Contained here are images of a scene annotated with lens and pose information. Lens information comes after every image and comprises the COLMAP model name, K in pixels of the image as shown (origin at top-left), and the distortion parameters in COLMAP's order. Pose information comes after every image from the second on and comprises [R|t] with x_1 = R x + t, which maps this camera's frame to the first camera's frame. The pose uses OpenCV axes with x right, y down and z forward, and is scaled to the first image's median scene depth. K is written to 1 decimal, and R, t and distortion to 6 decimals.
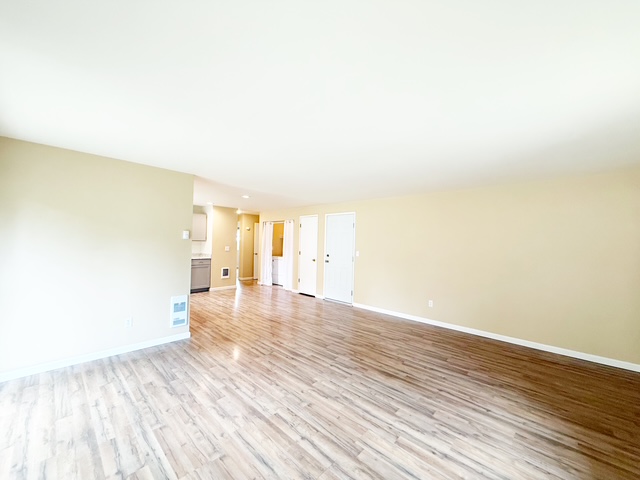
lens RADIAL K [[254.2, 0, 318.3], [0, 254.2, 239.4], [0, 0, 1]] dist [-0.000618, -0.000355]
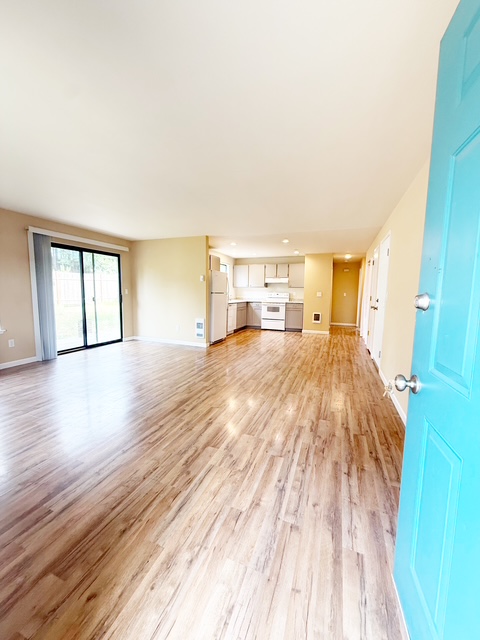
lens RADIAL K [[254.2, 0, 240.6], [0, 254.2, 318.0], [0, 0, 1]] dist [-0.000618, -0.000355]
pose [[0.379357, 0.076210, -0.922106, 1.107673], [0.003228, 0.996487, 0.083685, 0.103692], [0.925245, -0.034723, 0.377779, 0.737337]]
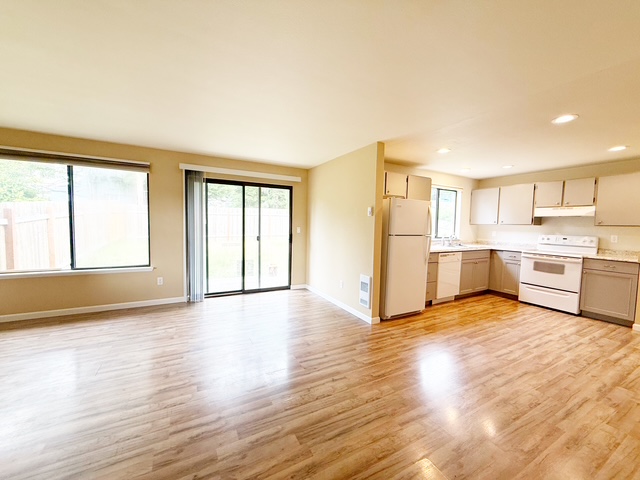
lens RADIAL K [[254.2, 0, 318.3], [0, 254.2, 239.4], [0, 0, 1]] dist [-0.000618, -0.000355]
pose [[-0.312825, 0.026281, -0.949447, 0.482205], [-0.020617, 0.999194, 0.034451, 0.063474], [0.949587, 0.030352, -0.312031, 1.285692]]
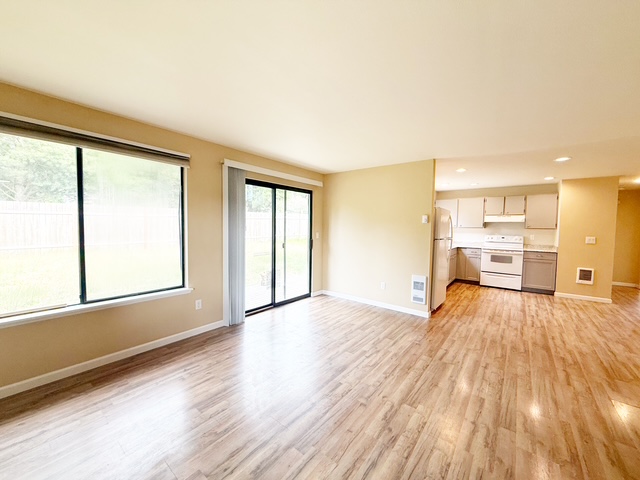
lens RADIAL K [[254.2, 0, 318.3], [0, 254.2, 239.4], [0, 0, 1]] dist [-0.000618, -0.000355]
pose [[0.086811, 0.026575, -0.995870, 0.564691], [-0.003647, 0.999646, 0.026358, 0.045687], [0.996218, 0.001343, 0.086878, 0.543113]]
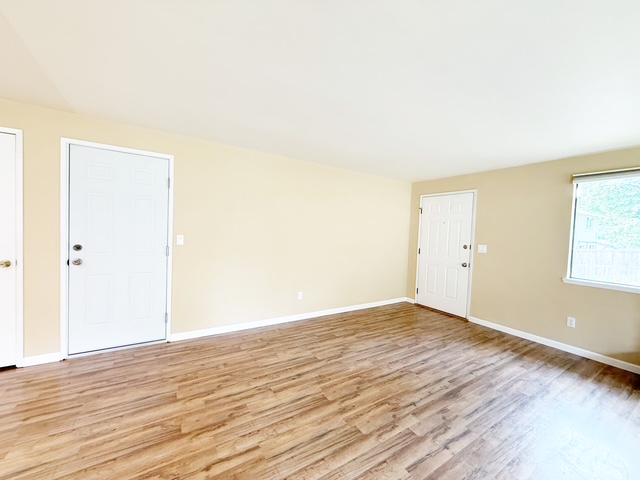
lens RADIAL K [[254.2, 0, 318.3], [0, 254.2, 239.4], [0, 0, 1]] dist [-0.000618, -0.000355]
pose [[0.254821, -0.048984, 0.965747, -0.494726], [-0.043803, 0.997106, 0.062132, 0.020636], [-0.965996, -0.058135, 0.251938, 1.078481]]
